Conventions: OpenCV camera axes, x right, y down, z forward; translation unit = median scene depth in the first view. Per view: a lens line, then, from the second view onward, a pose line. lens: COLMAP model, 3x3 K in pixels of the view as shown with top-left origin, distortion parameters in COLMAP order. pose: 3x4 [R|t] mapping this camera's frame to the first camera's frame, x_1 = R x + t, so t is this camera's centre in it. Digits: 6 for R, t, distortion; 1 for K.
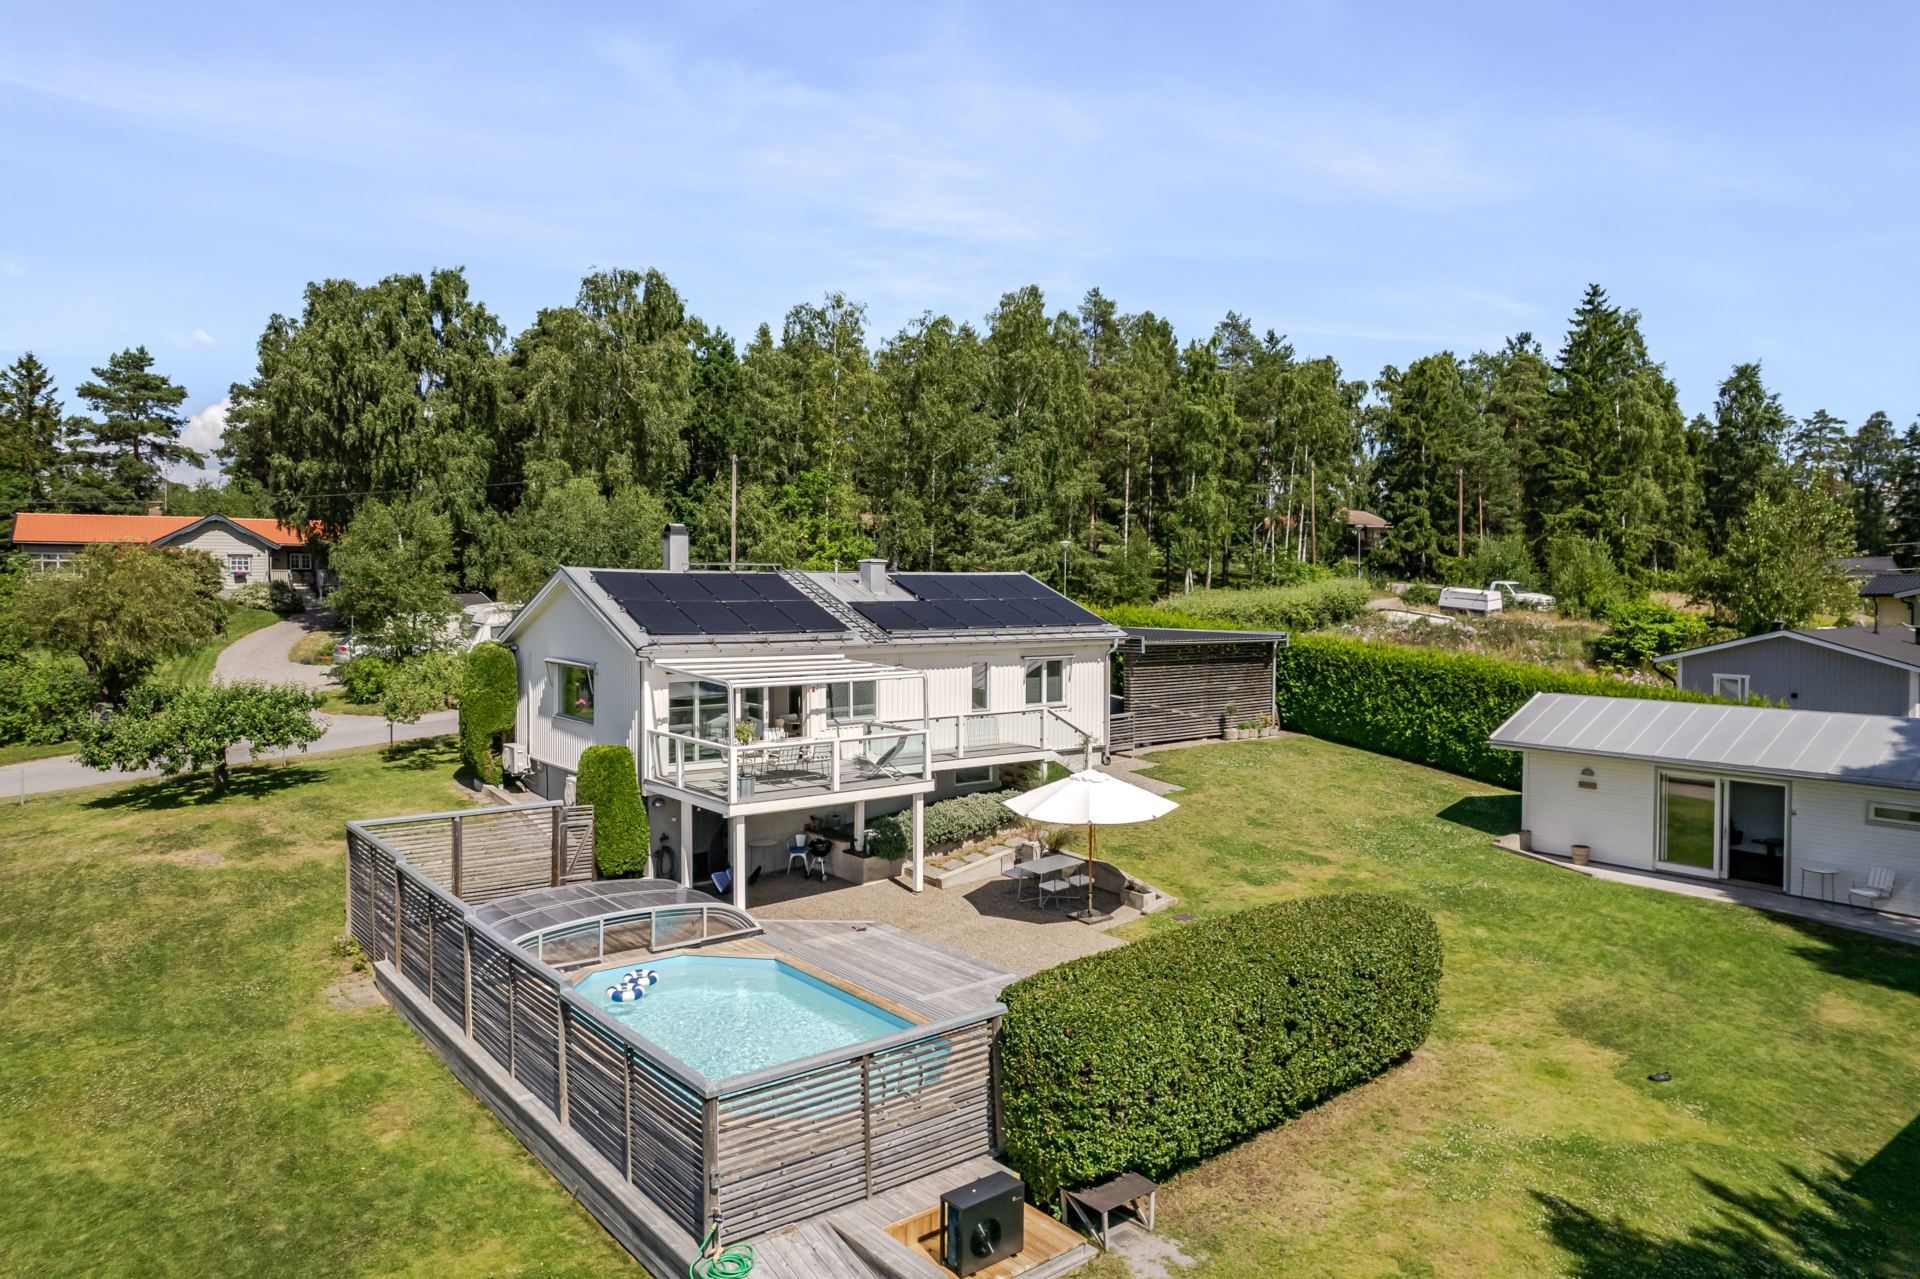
lens RADIAL K [[1247.0, 0, 966.6], [0, 1247.0, 611.4], [0, 0, 1]] dist [-0.071345, 0.061555]
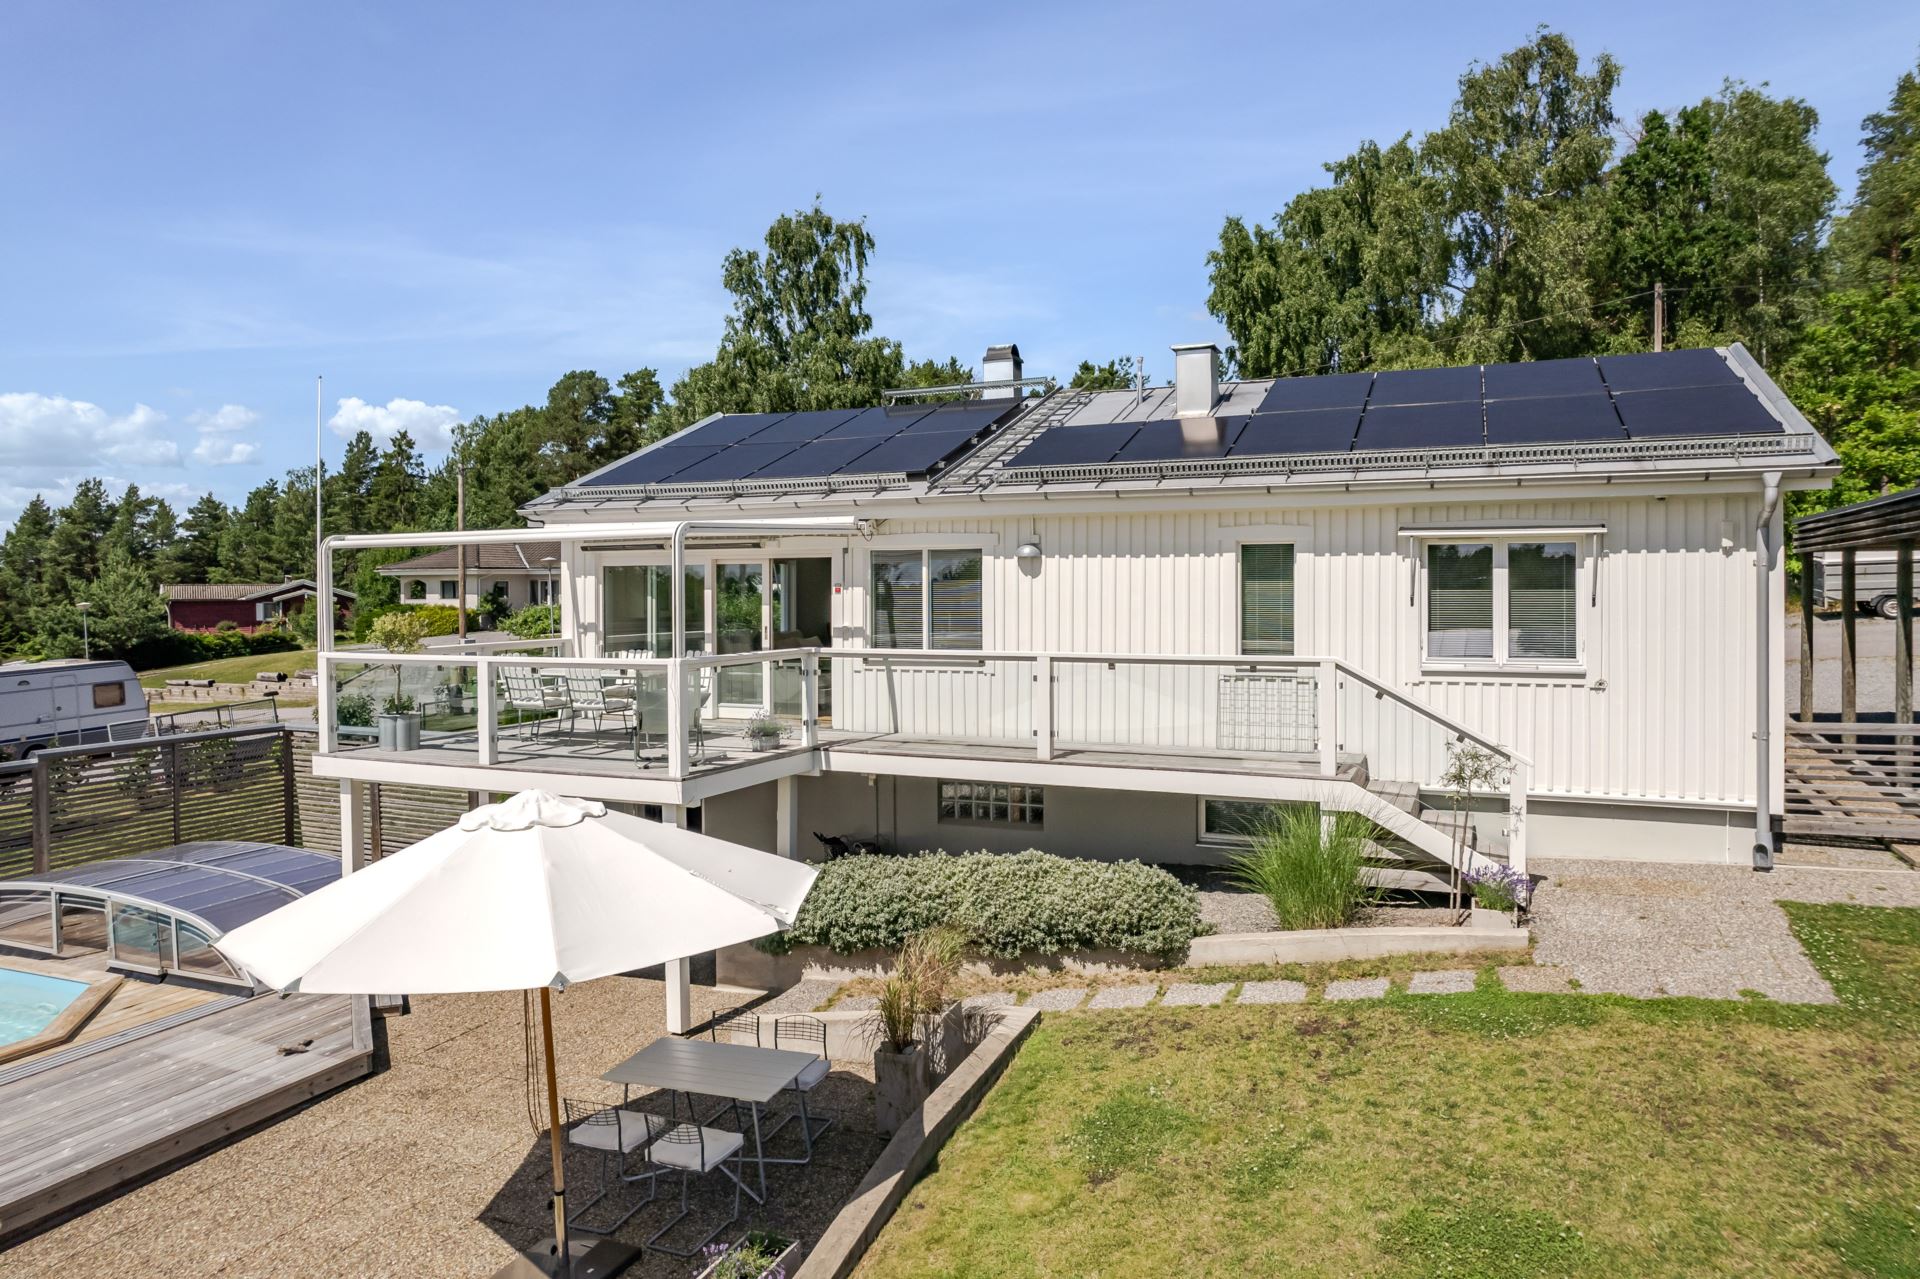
lens RADIAL K [[1247.0, 0, 966.6], [0, 1247.0, 611.4], [0, 0, 1]] dist [-0.071345, 0.061555]
pose [[0.476976, 0.011829, -0.878837, 0.167125], [-0.011678, 0.999906, 0.007120, 0.032408], [0.878839, 0.006867, 0.477070, 0.382887]]
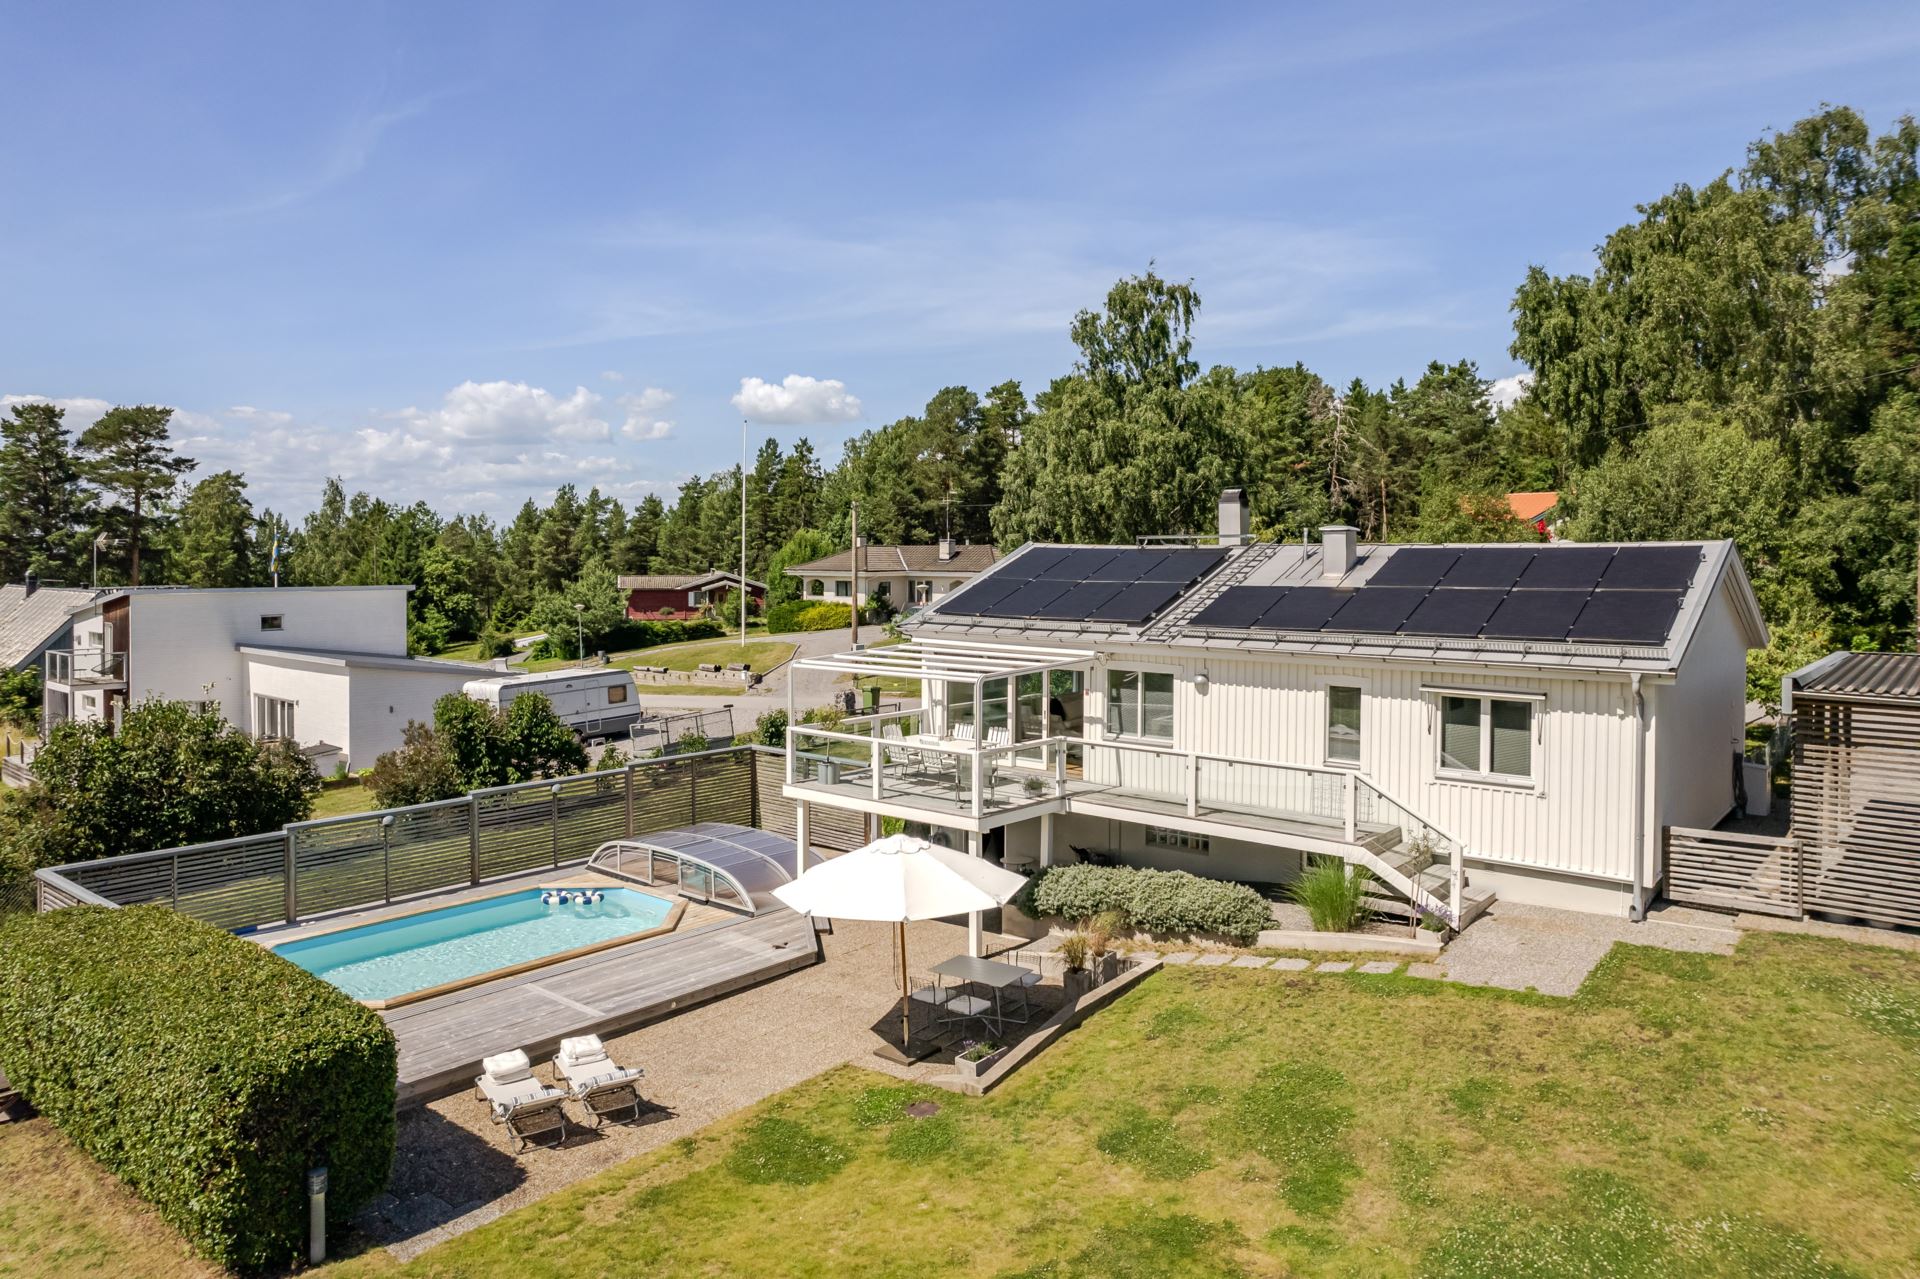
lens RADIAL K [[1259.3, 0, 956.1], [0, 1259.3, 582.8], [0, 0, 1]] dist [-0.068968, 0.062590]
pose [[0.193024, 0.019463, -0.981001, 0.313765], [-0.021479, 0.999647, 0.015607, -0.009008], [0.980959, 0.018059, 0.193374, 0.361385]]
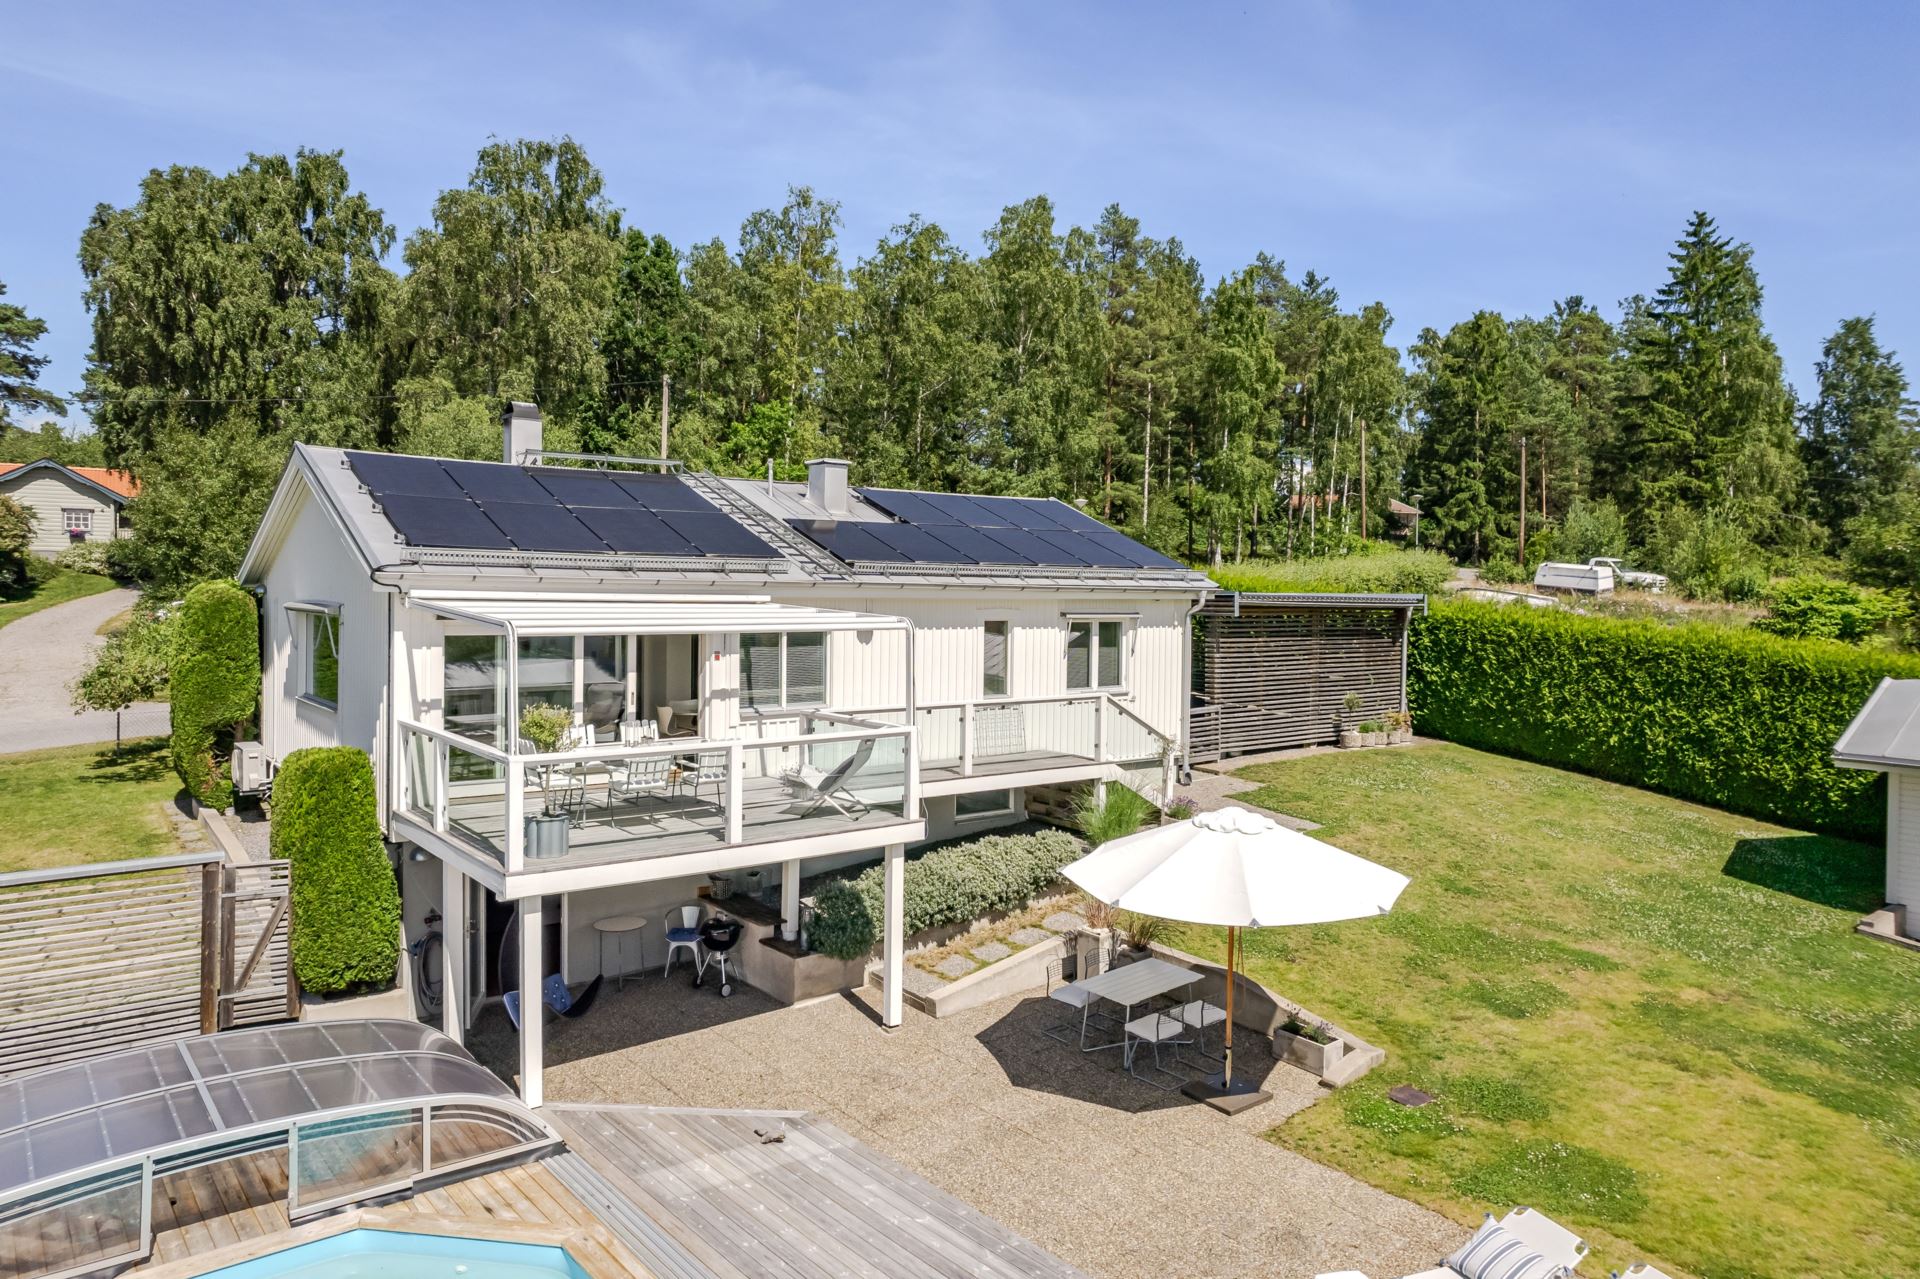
lens RADIAL K [[1259.3, 0, 956.1], [0, 1259.3, 582.8], [0, 0, 1]] dist [-0.068968, 0.062590]
pose [[0.999910, 0.011347, 0.007105, -0.007589], [-0.011175, 0.999656, -0.023724, 0.019658], [-0.007372, 0.023642, 0.999693, 0.195580]]
